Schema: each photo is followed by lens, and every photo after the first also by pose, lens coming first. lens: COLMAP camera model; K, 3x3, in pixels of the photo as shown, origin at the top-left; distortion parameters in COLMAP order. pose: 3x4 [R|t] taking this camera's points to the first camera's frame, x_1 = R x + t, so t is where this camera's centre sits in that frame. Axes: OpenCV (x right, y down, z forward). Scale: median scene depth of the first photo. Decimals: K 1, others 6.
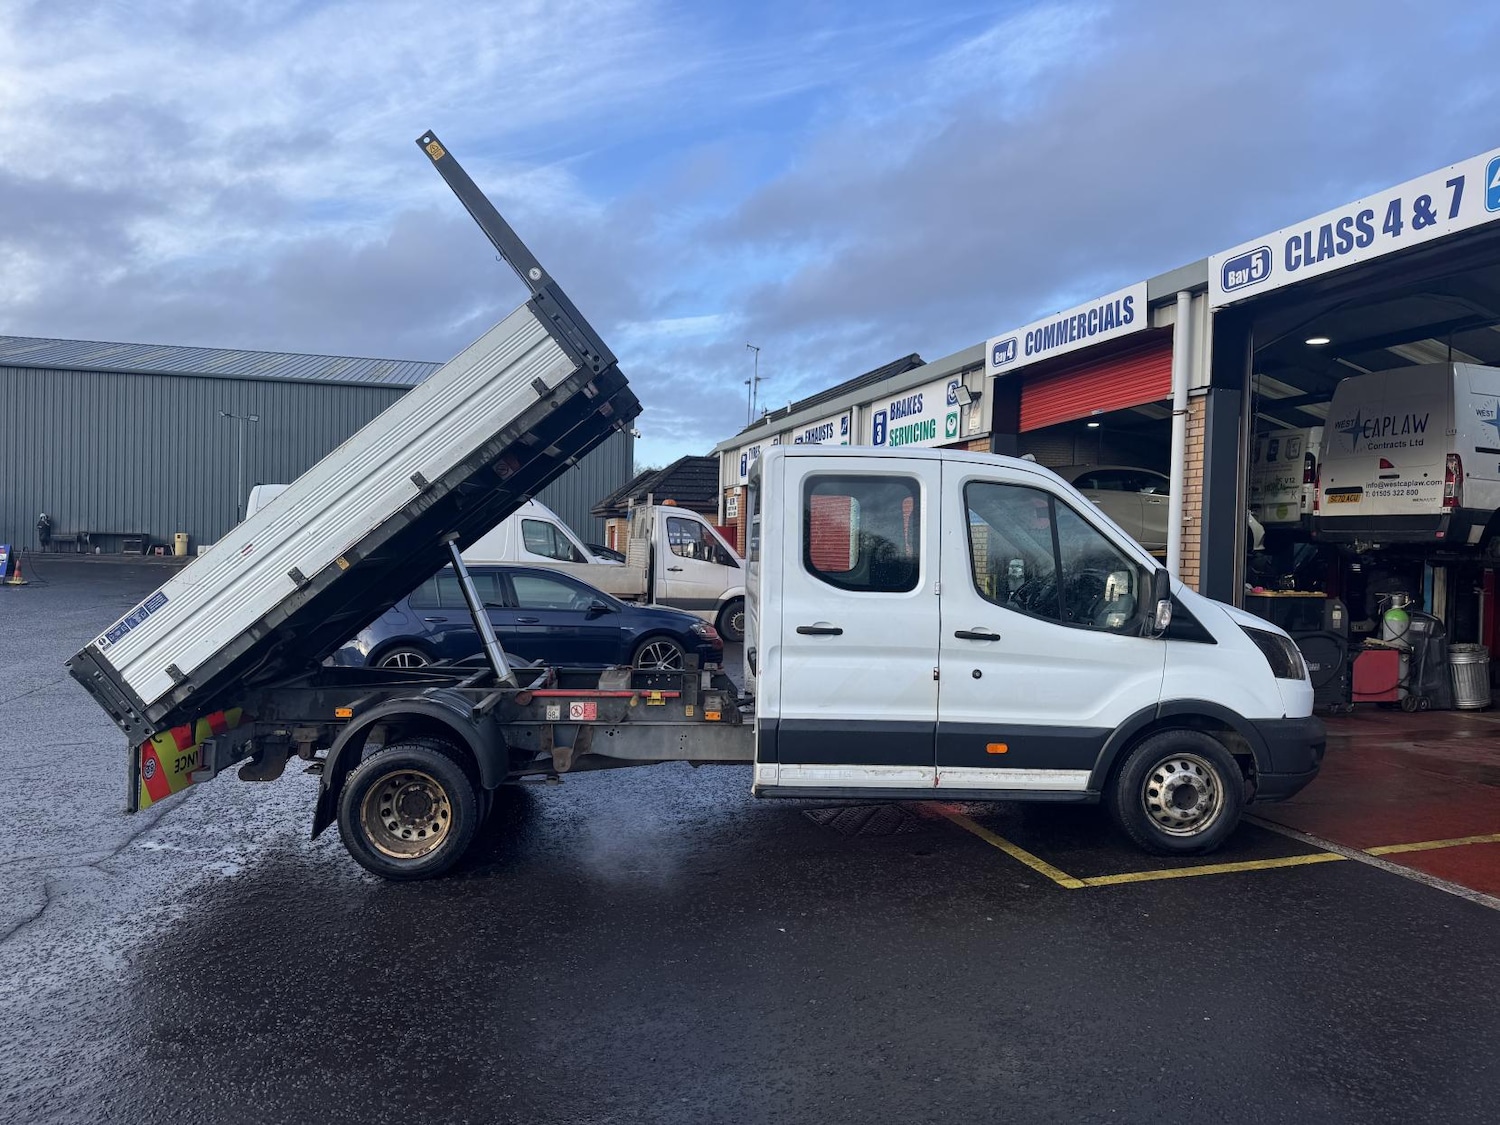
lens RADIAL K [[1027.5, 0, 761.1], [0, 1027.5, 561.3], [0, 0, 1]] dist [0.021041, -0.021573]
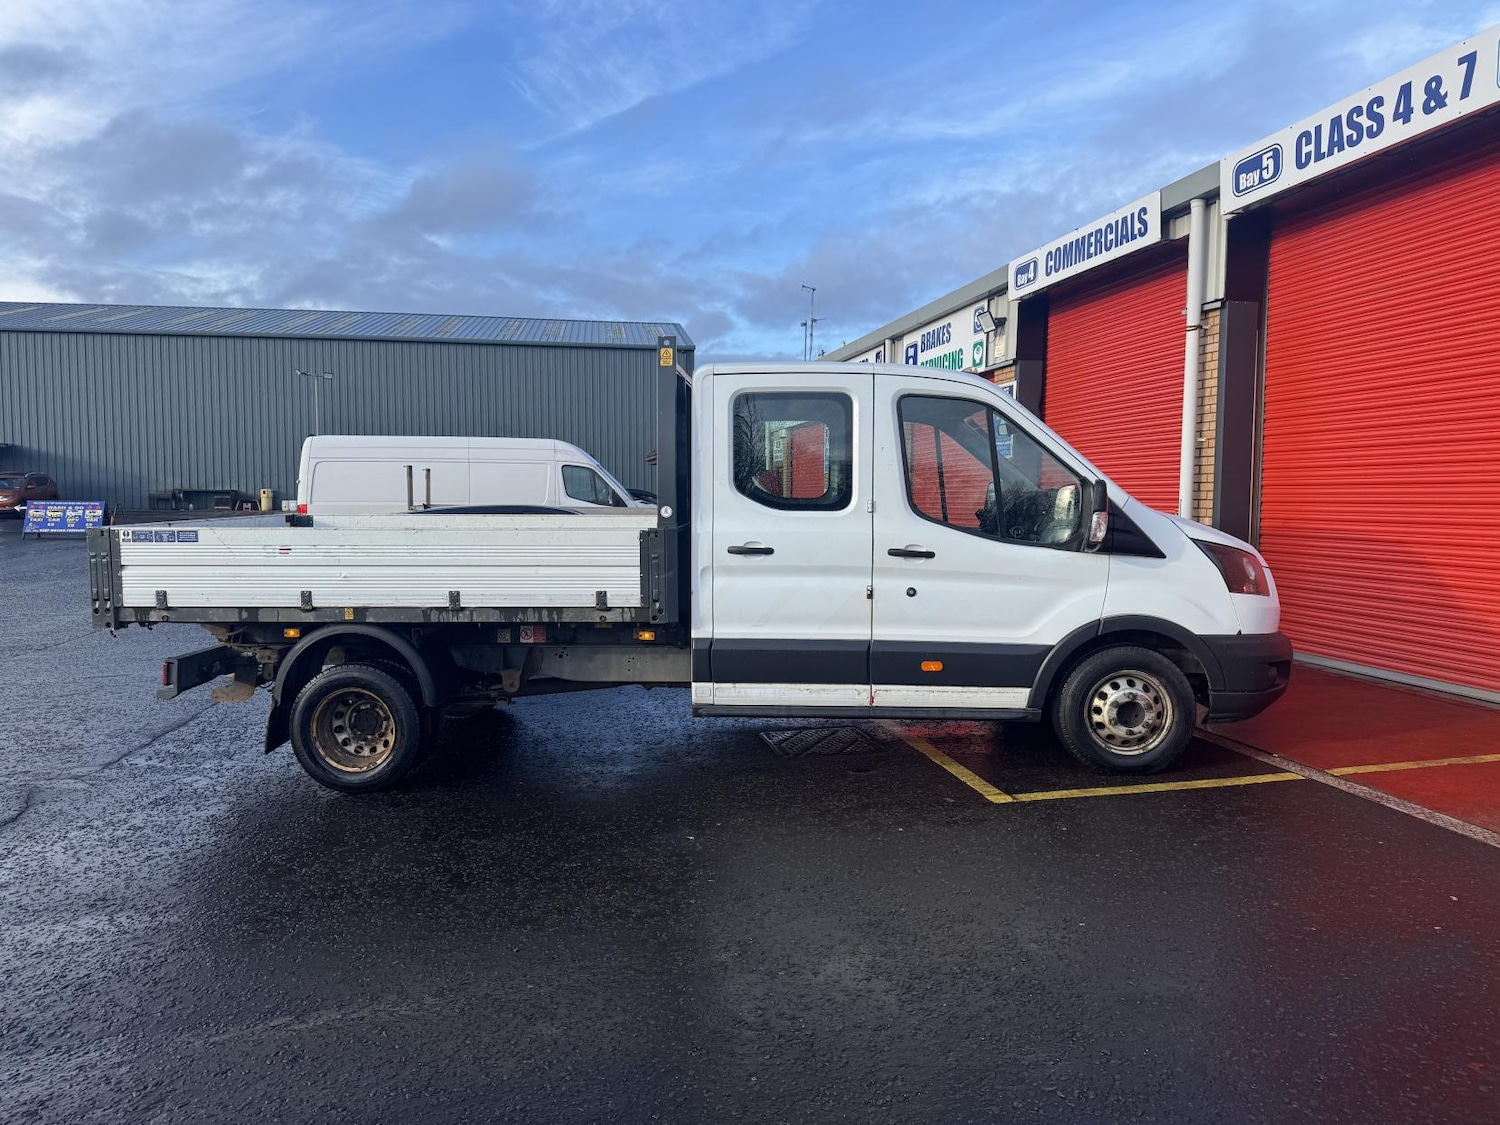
lens RADIAL K [[1028.8, 0, 748.5], [0, 1028.8, 561.5], [0, 0, 1]] dist [0.011669, -0.009560]
pose [[0.995913, -0.014357, -0.089169, 0.100026], [0.018862, 0.998577, 0.049891, 0.020209], [0.088326, -0.051369, 0.994766, 0.004694]]
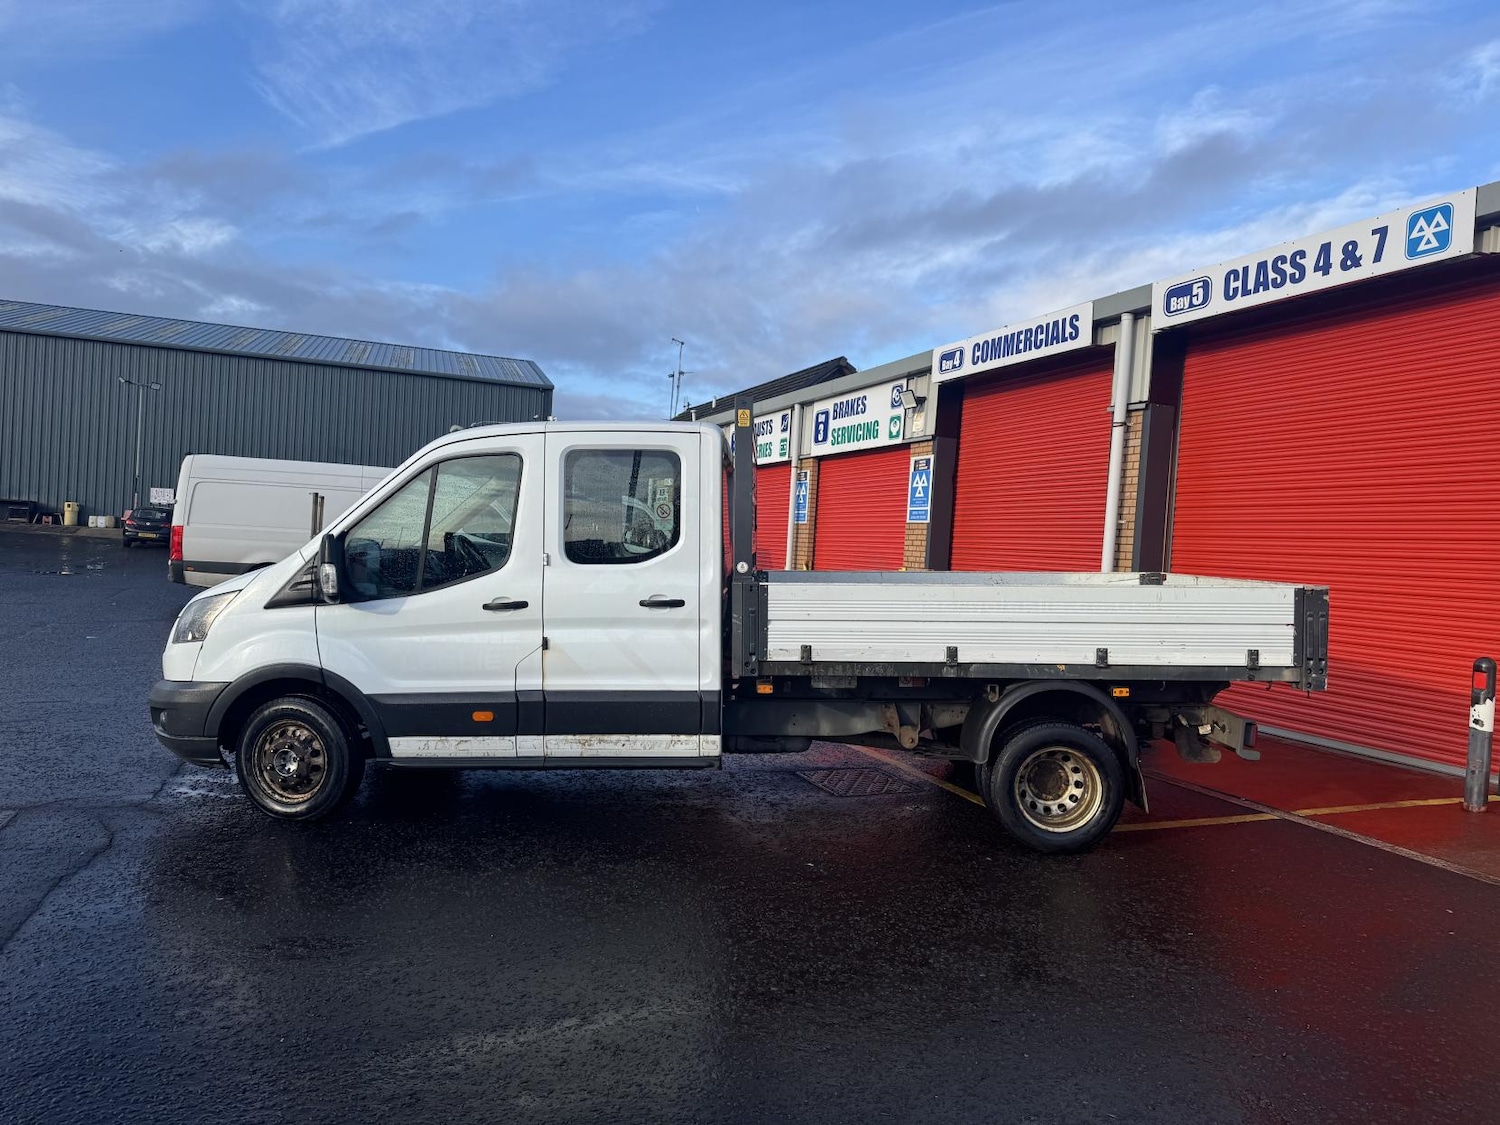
lens RADIAL K [[1021.9, 0, 749.9], [0, 1021.9, 560.4], [0, 0, 1]] dist [0.042236, -0.044404]
pose [[0.995617, 0.036217, 0.086224, -0.090850], [-0.036467, 0.999334, 0.001320, 0.015844], [-0.086118, -0.004458, 0.996275, -0.063368]]
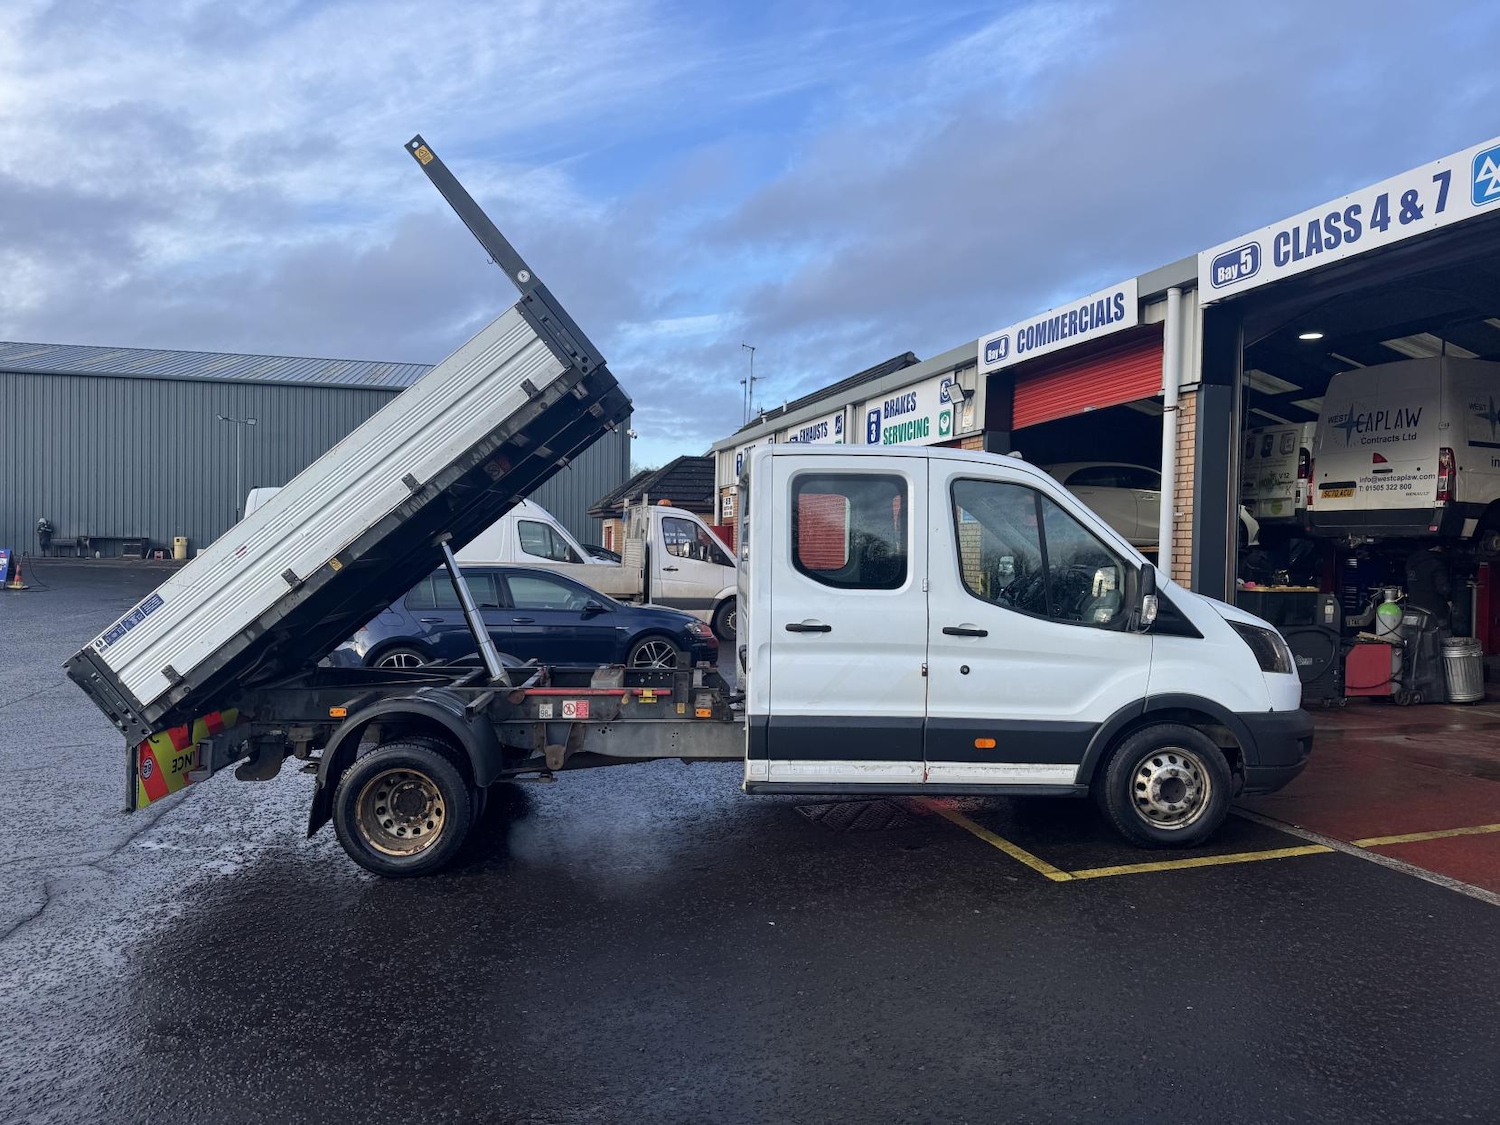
lens RADIAL K [[1026.8, 0, 754.7], [0, 1026.8, 563.9], [0, 0, 1]] dist [0.022202, -0.022485]
pose [[0.999963, -0.007296, -0.004505, 0.006331], [0.007310, 0.999969, 0.003026, 0.000889], [0.004482, -0.003059, 0.999985, -0.005769]]
